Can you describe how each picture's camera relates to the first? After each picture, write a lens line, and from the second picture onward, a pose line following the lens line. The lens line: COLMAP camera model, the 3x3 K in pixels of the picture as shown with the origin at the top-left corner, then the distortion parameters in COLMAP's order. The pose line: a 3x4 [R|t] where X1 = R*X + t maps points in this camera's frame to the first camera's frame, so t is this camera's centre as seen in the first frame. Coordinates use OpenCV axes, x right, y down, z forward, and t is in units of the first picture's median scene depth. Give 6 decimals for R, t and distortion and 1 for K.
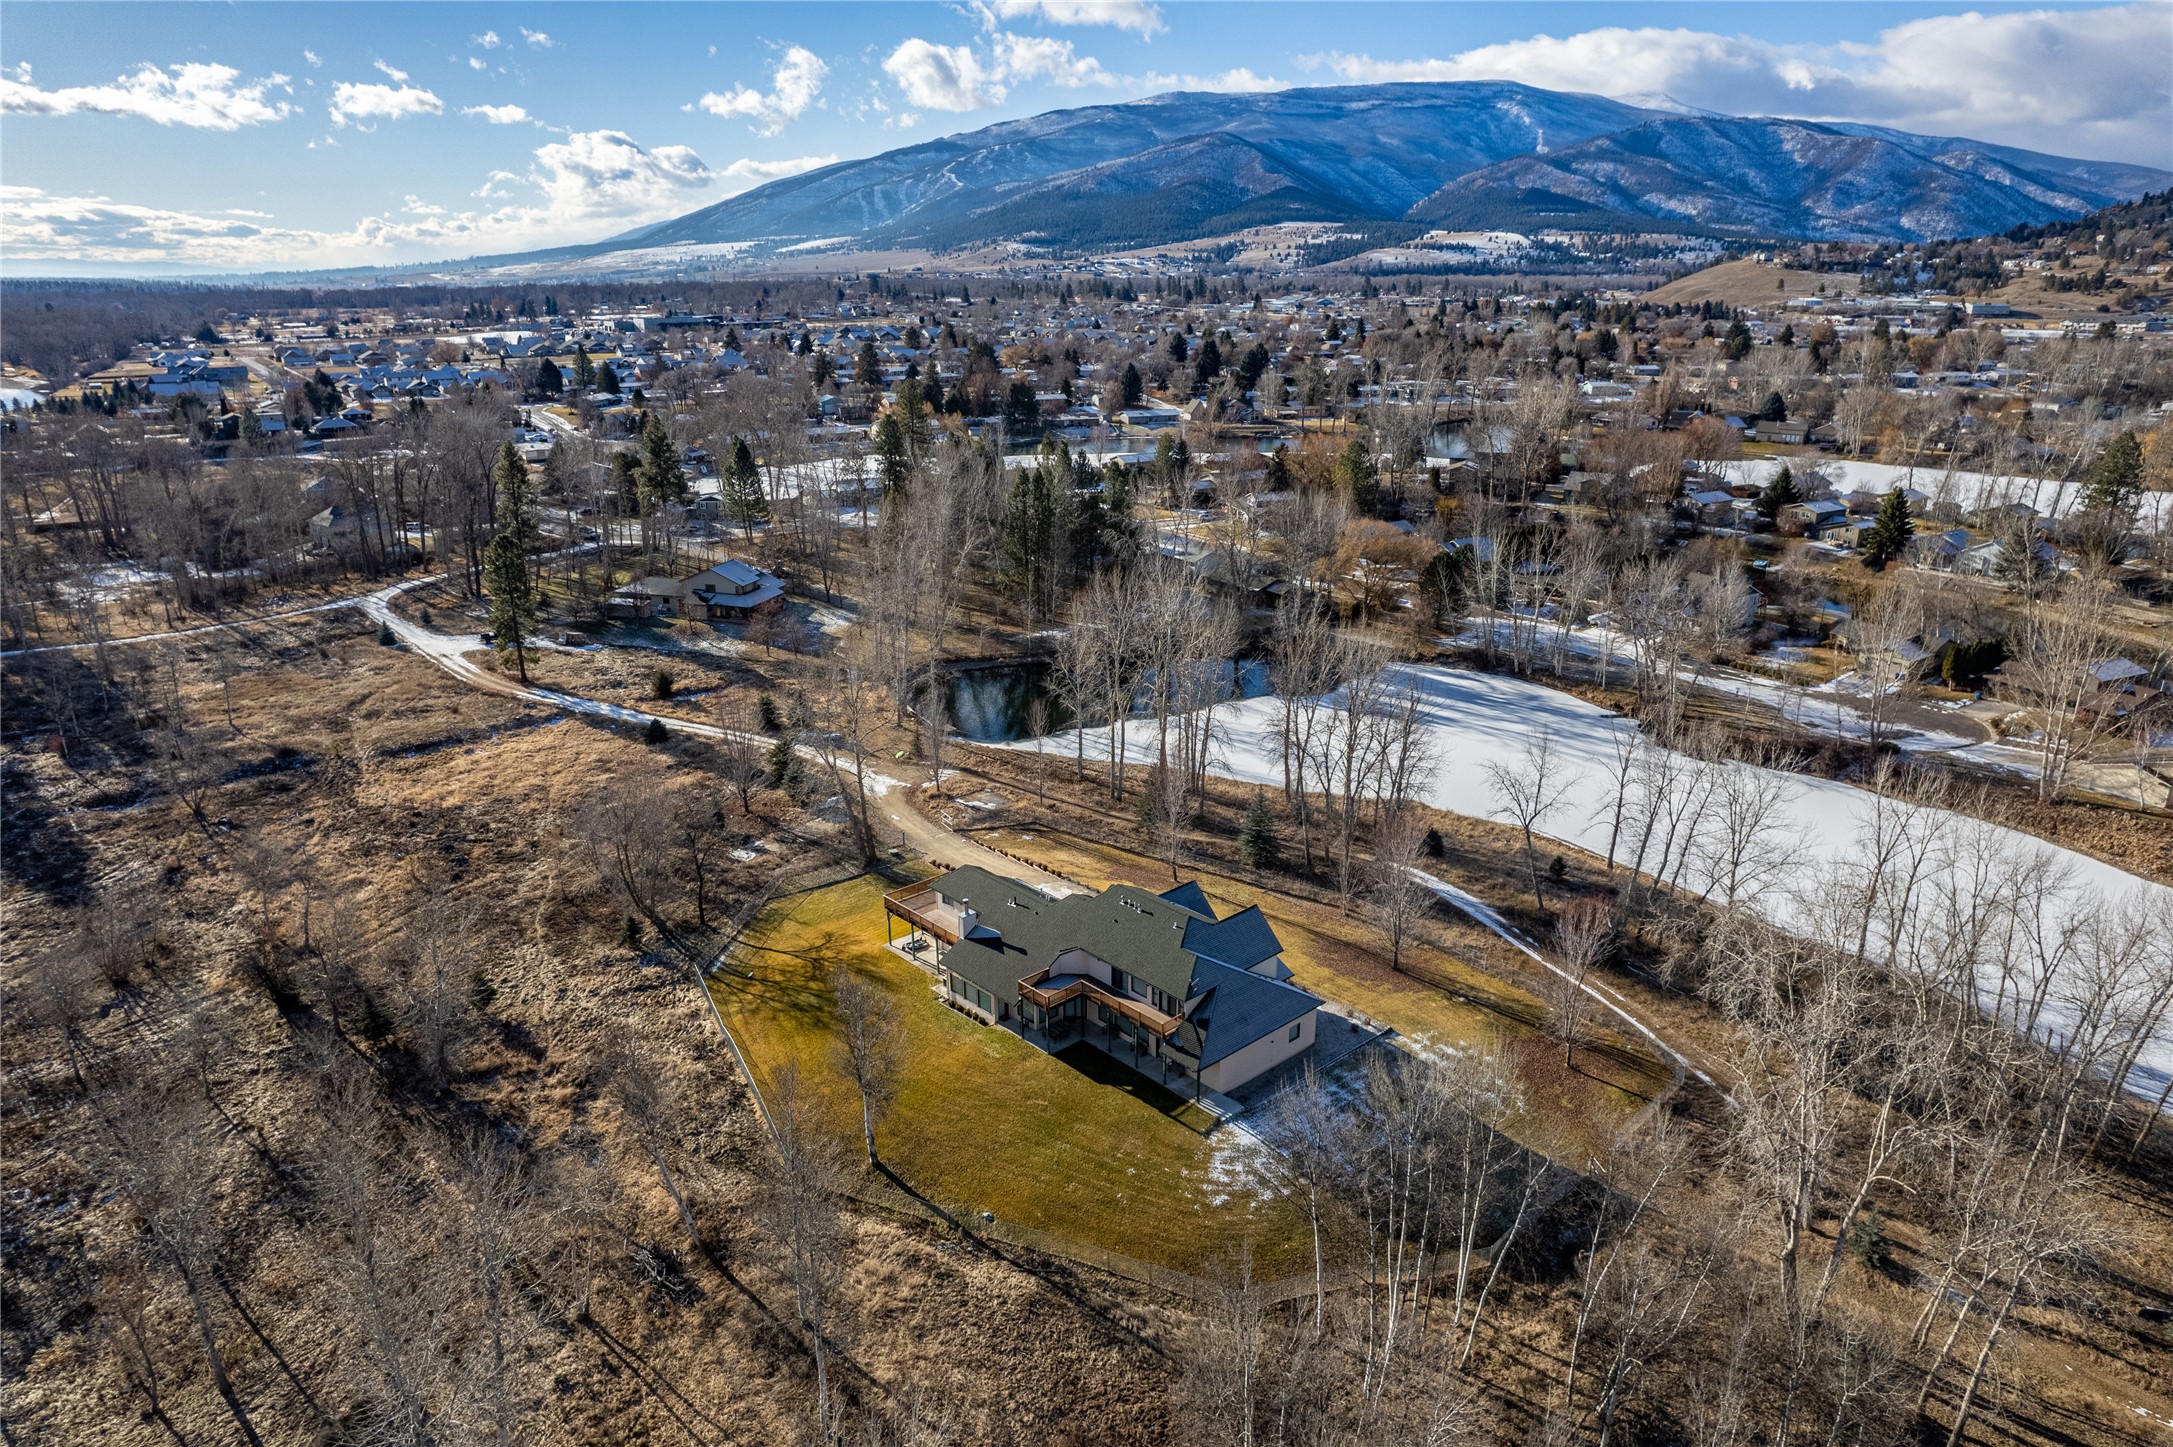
lens RADIAL K [[1374.0, 0, 1086.5], [0, 1374.0, 723.5], [0, 0, 1]] dist [-0.056902, 0.040480]
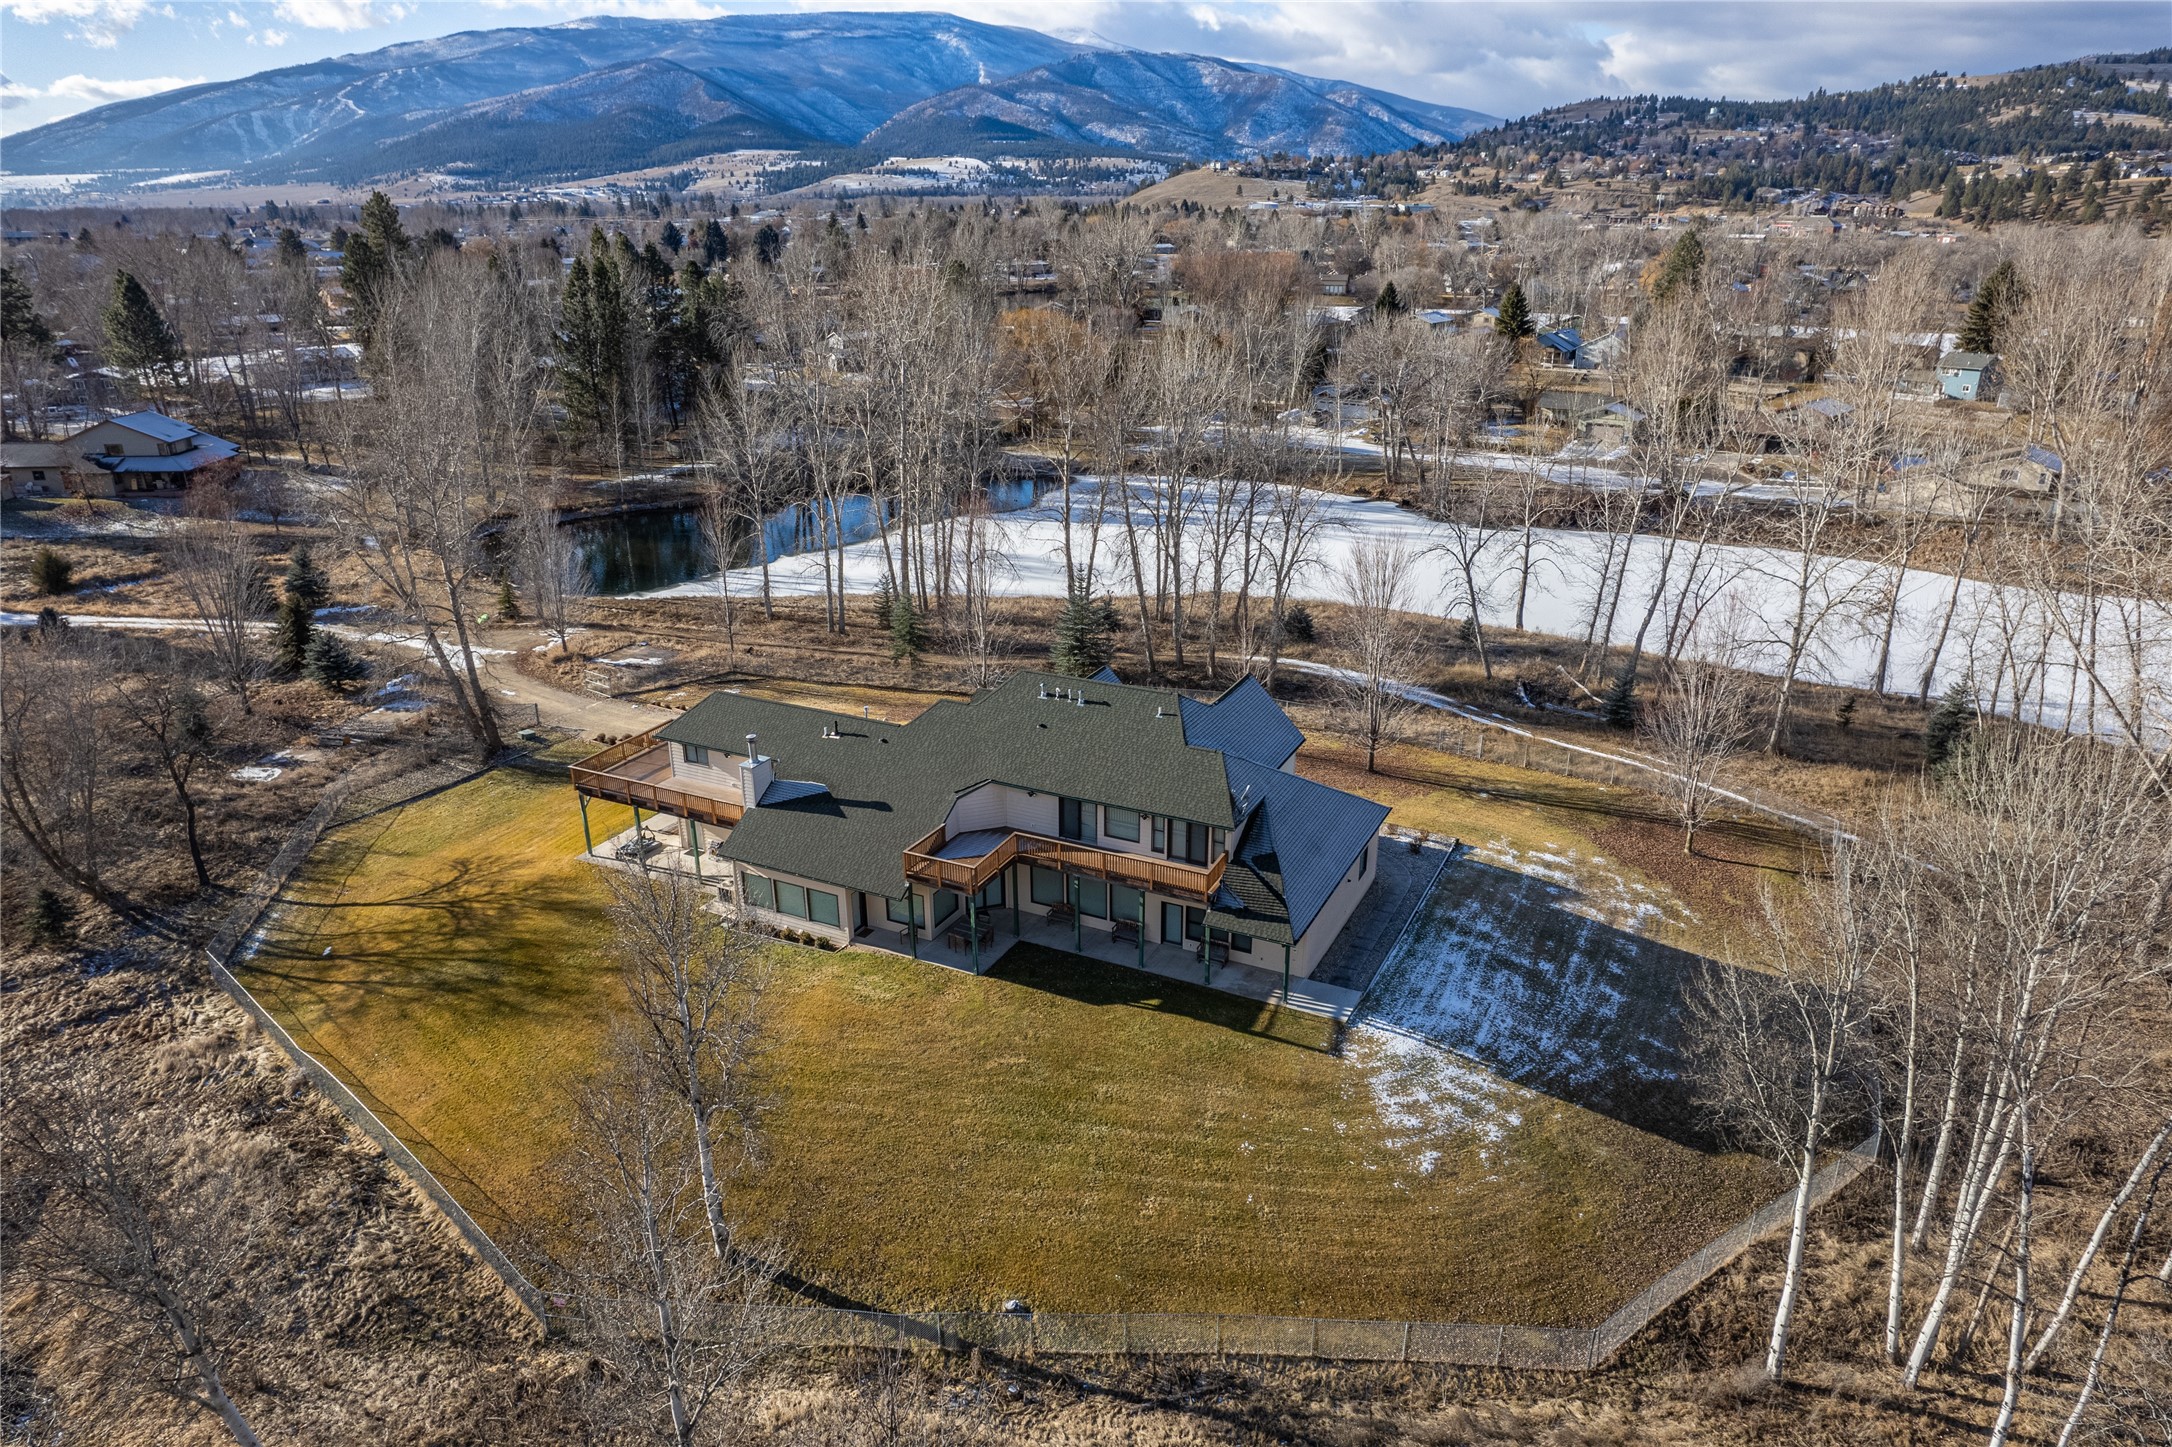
lens RADIAL K [[1398.0, 0, 1086.0], [0, 1398.0, 723.5], [0, 0, 1]] dist [-0.090069, 0.085160]
pose [[0.934235, -0.129434, 0.332344, -0.124926], [0.115254, 0.991392, 0.062121, 0.089145], [-0.337524, -0.019731, 0.941110, 0.368302]]
